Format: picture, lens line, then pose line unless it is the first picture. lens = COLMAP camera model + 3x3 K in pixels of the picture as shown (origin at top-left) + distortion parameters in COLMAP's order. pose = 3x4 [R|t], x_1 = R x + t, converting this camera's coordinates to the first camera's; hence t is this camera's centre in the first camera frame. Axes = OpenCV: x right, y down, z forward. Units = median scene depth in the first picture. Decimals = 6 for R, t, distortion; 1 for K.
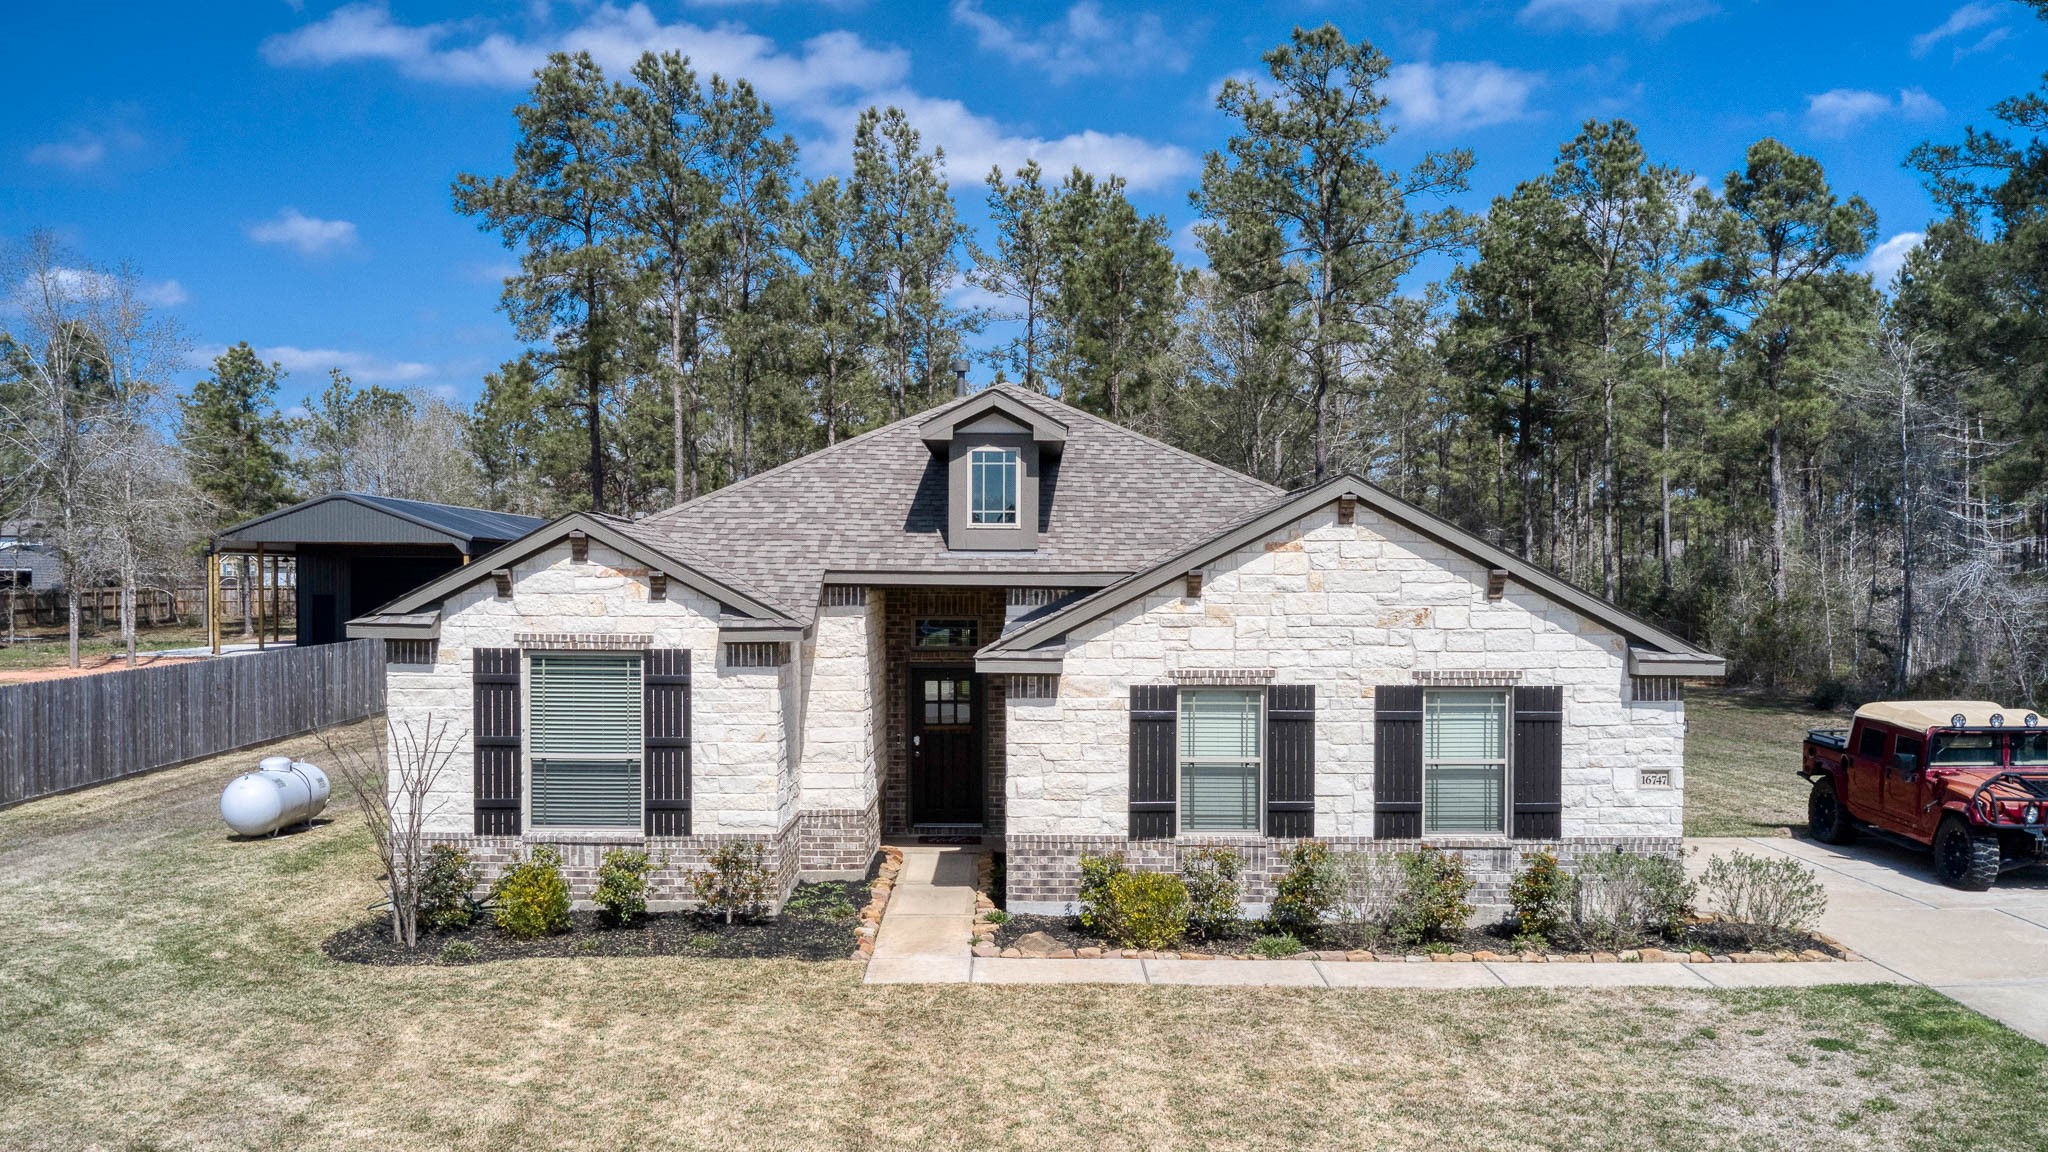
lens RADIAL K [[1698.4, 0, 1011.7], [0, 1698.4, 626.7], [0, 0, 1]] dist [0.001596, -0.006610]
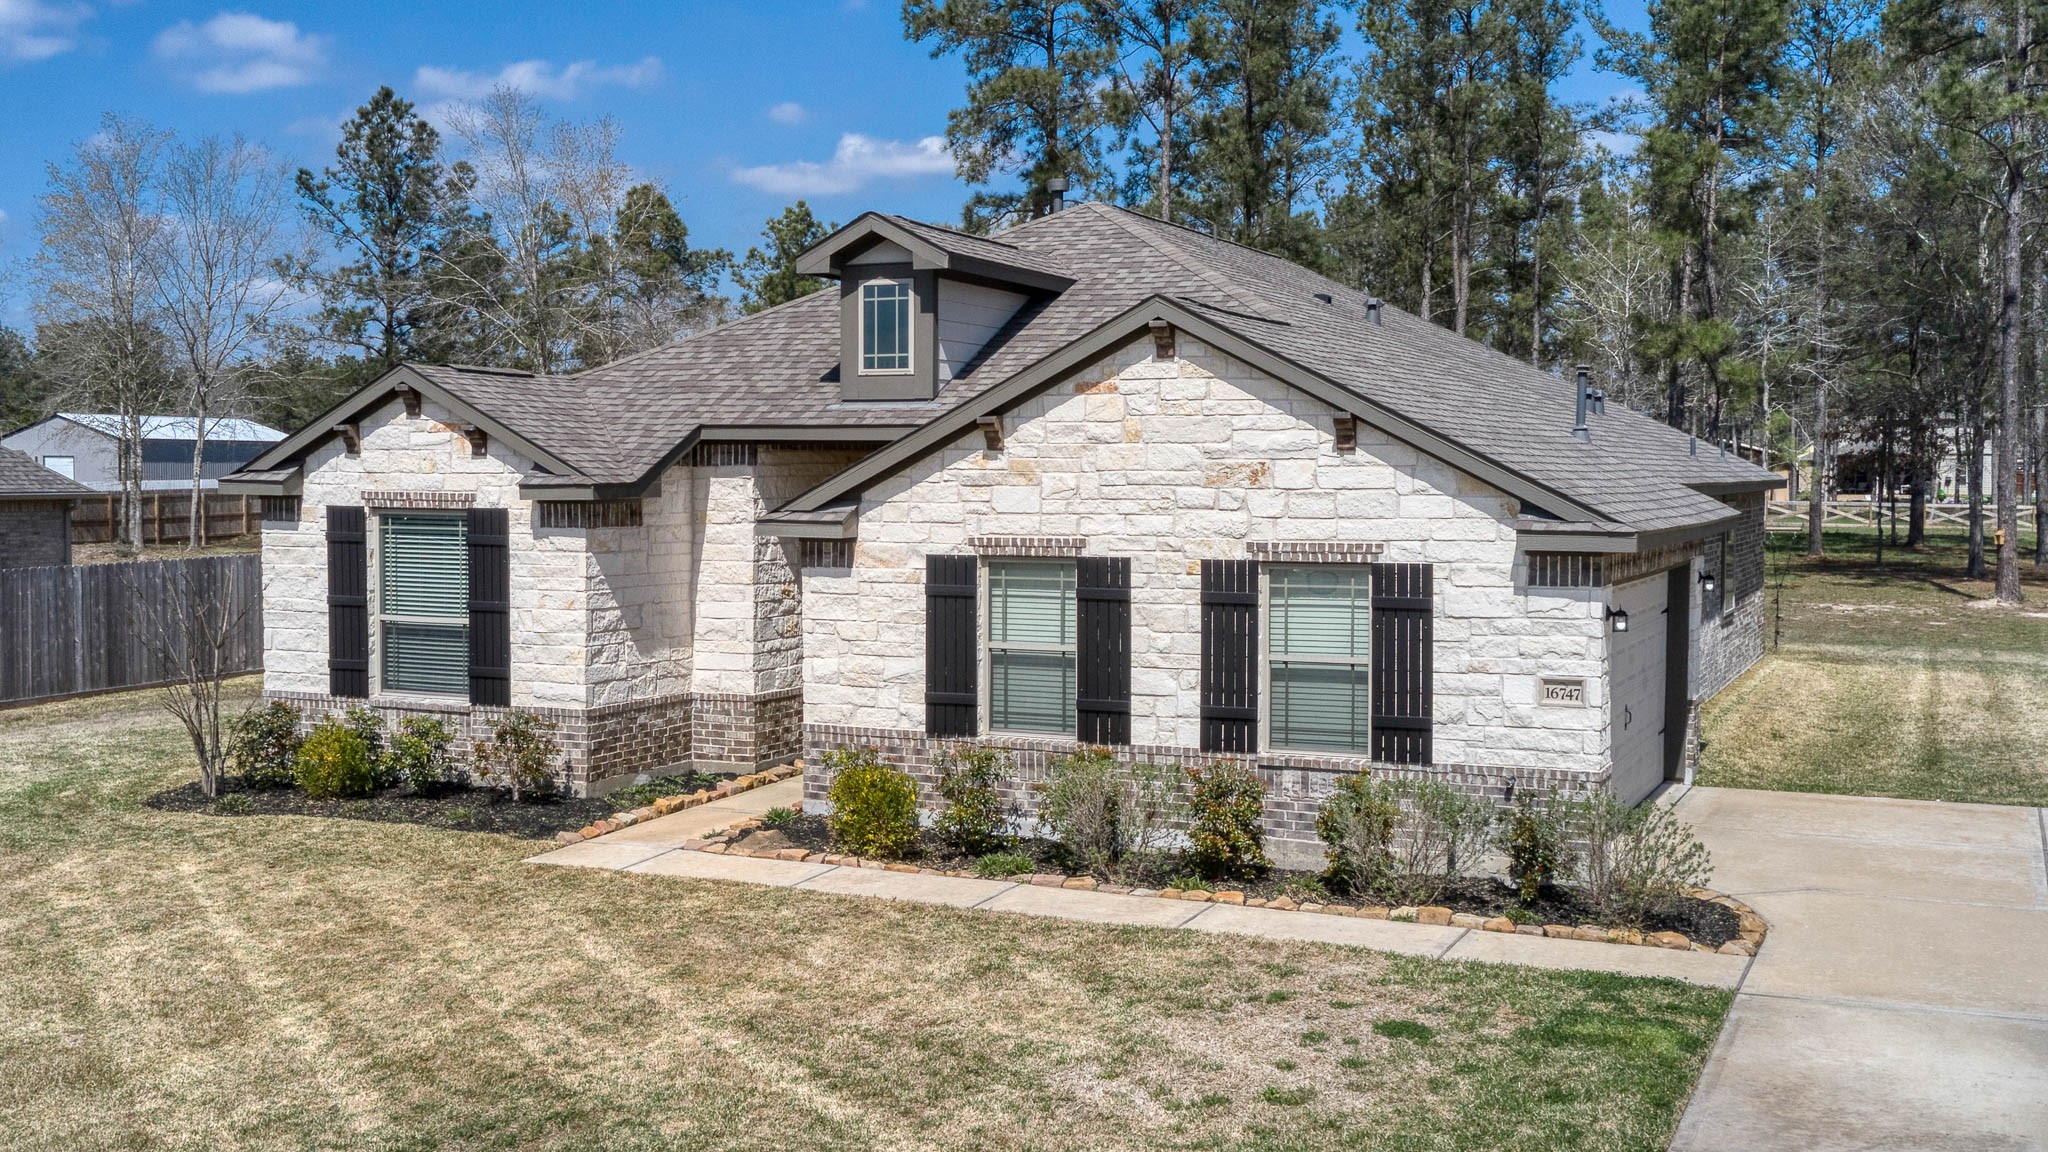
lens RADIAL K [[2146.4, 0, 952.6], [0, 2146.4, 579.2], [0, 0, 1]] dist [0.059243, -0.320395]
pose [[0.899592, 0.020779, -0.436237, 0.549305], [-0.011736, 0.999657, 0.023415, 0.021631], [0.436574, -0.015944, 0.899527, 0.039759]]
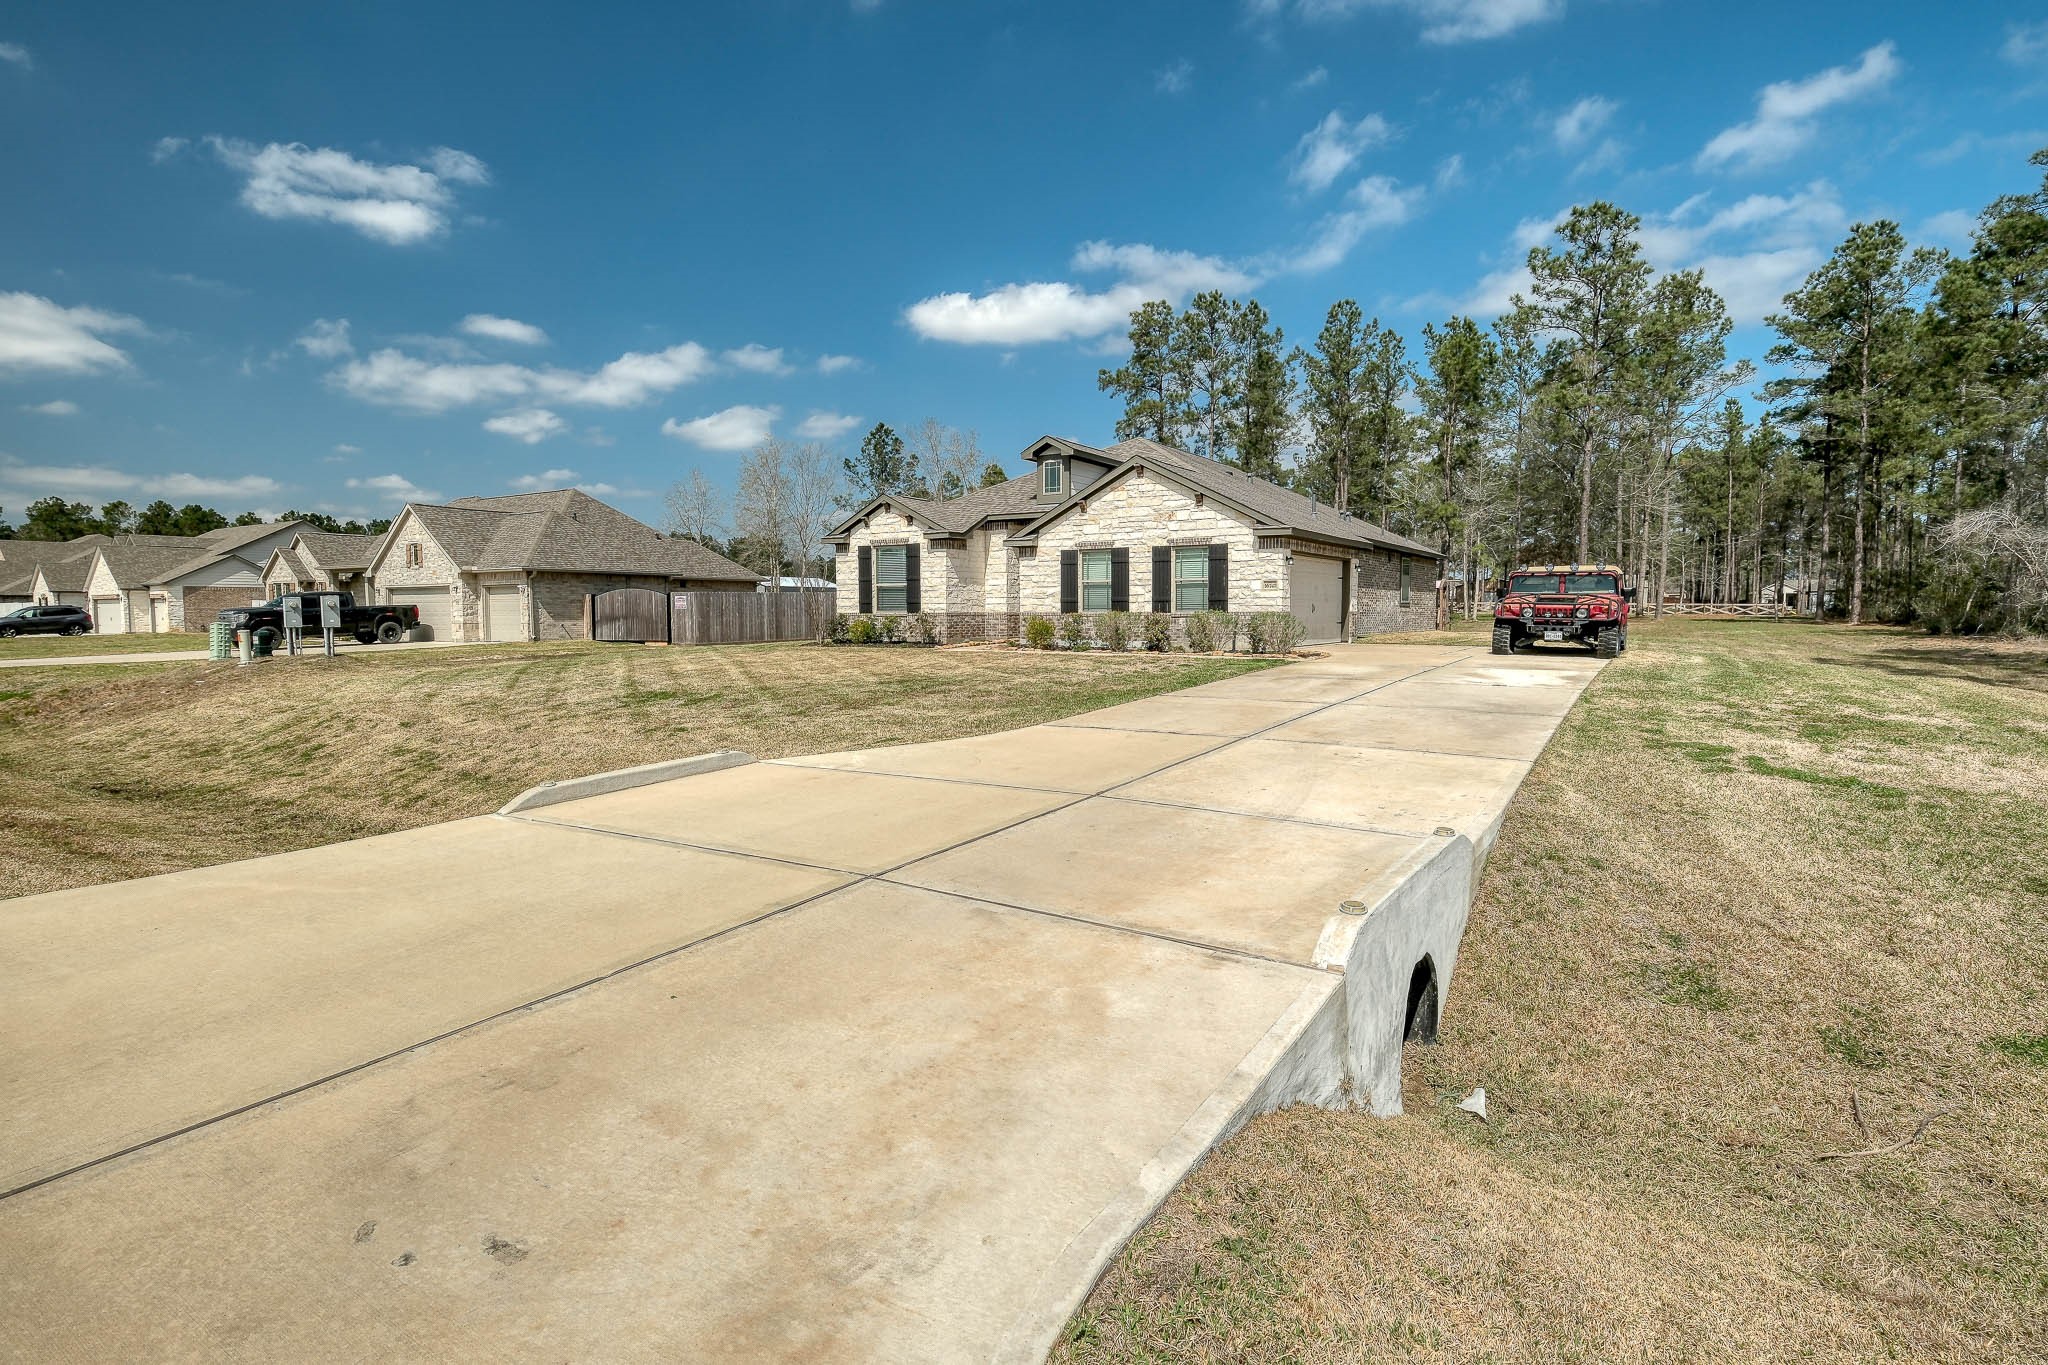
lens RADIAL K [[1031.2, 0, 1024.0], [0, 1031.2, 682.5], [0, 0, 1]] dist [-0.018793, -0.000185]
pose [[0.840191, 0.031500, -0.541374, 0.831976], [-0.009934, 0.999038, 0.042712, 0.161168], [0.542199, -0.030508, 0.839696, -0.278087]]
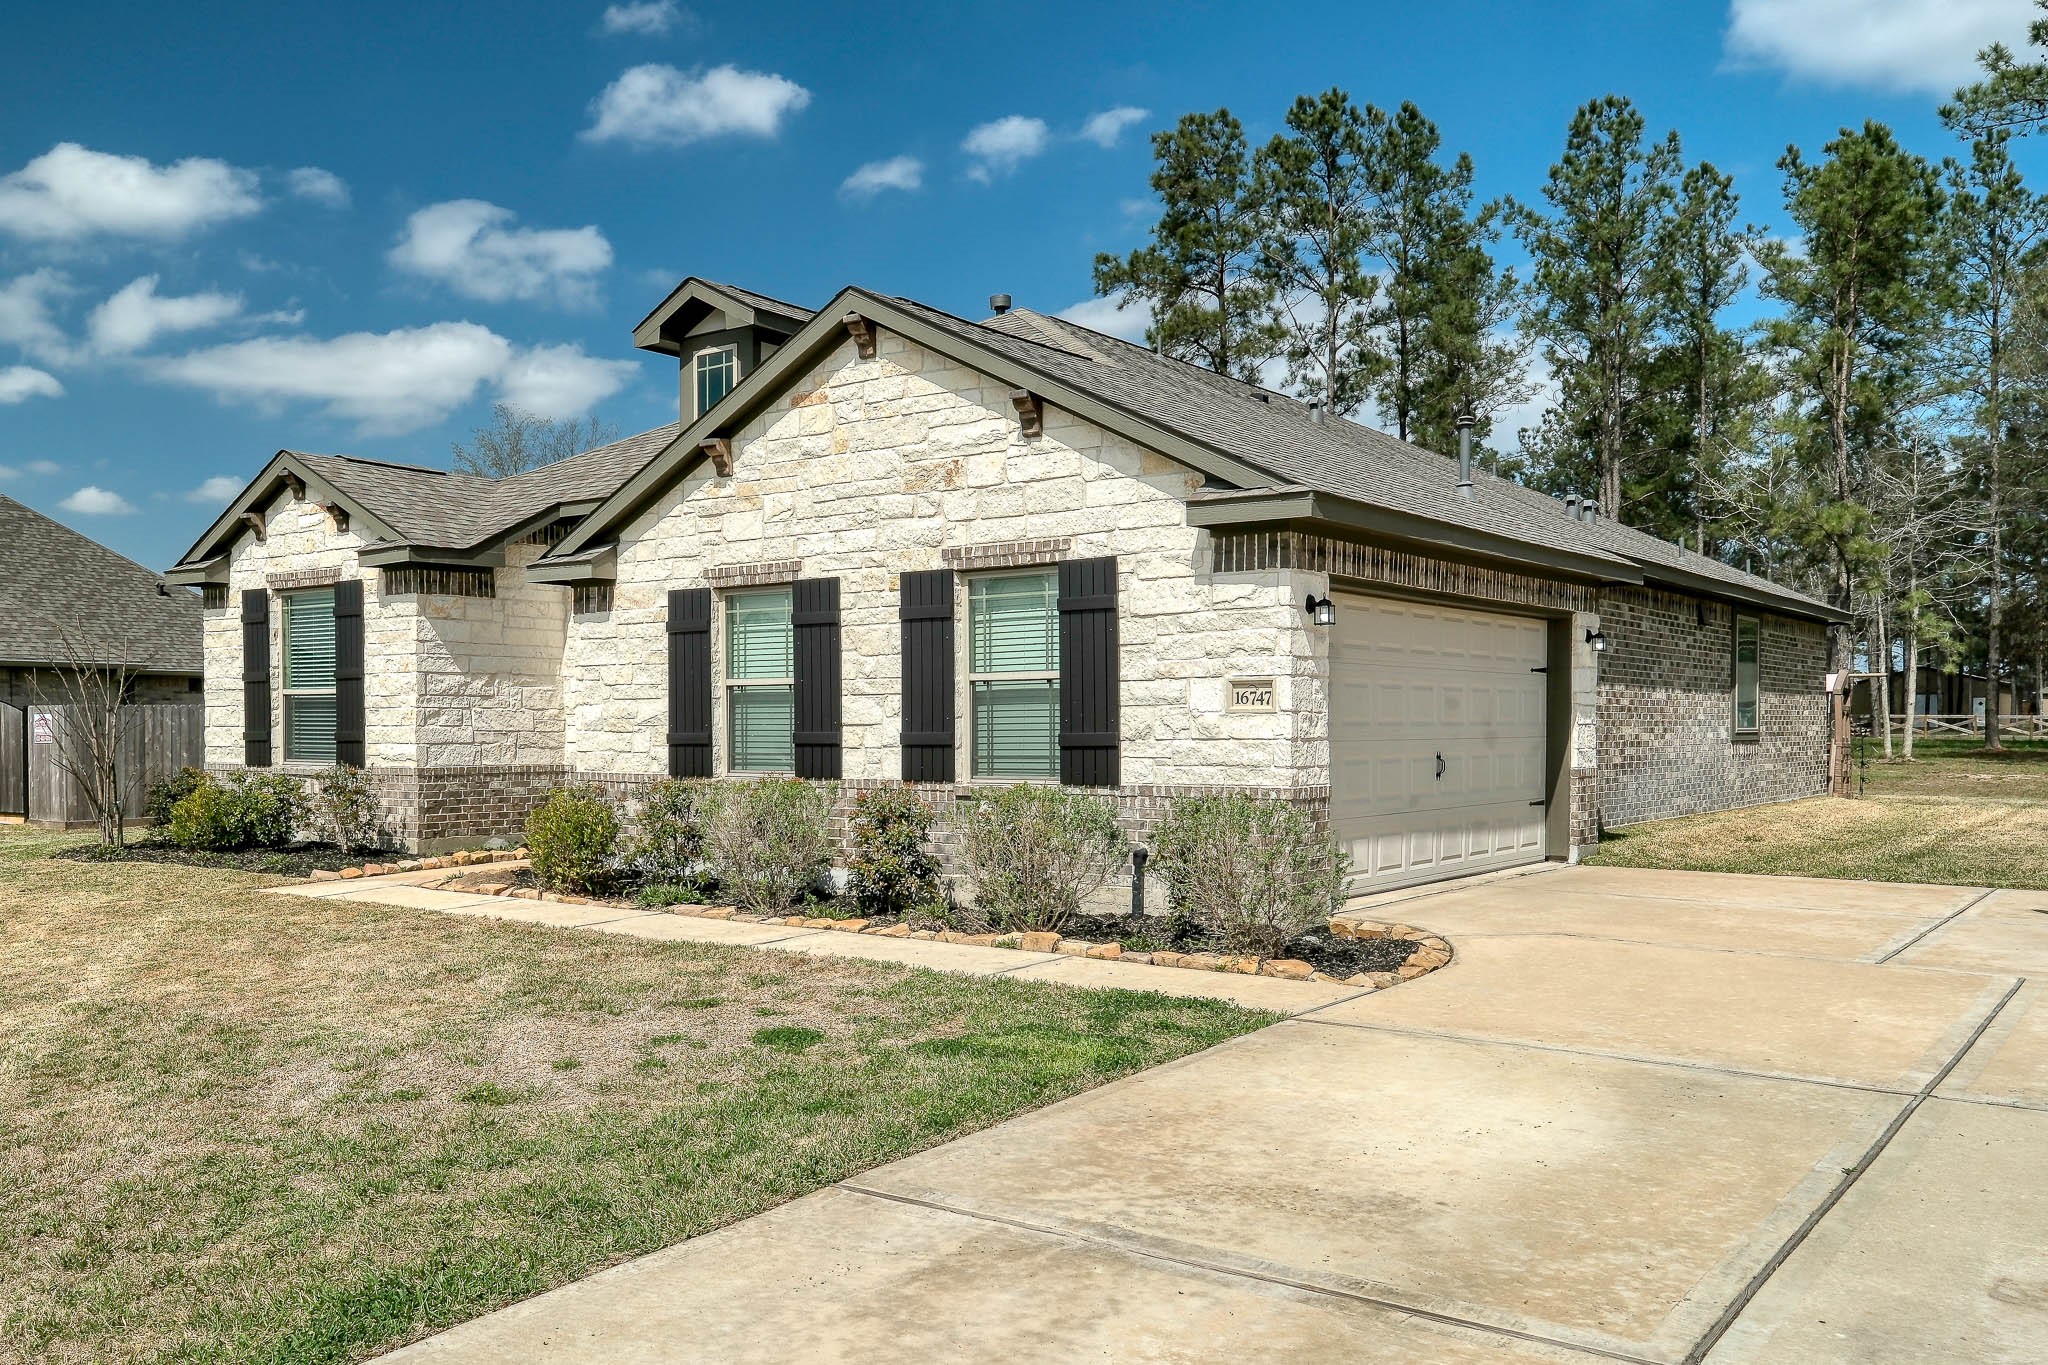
lens RADIAL K [[1707.4, 0, 902.2], [0, 1707.4, 744.0], [0, 0, 1]] dist [-0.006566, 0.007366]
pose [[0.777130, 0.001657, -0.629338, 0.676954], [-0.013328, 0.999816, -0.013826, 0.118389], [0.629199, 0.019133, 0.777009, 0.429408]]
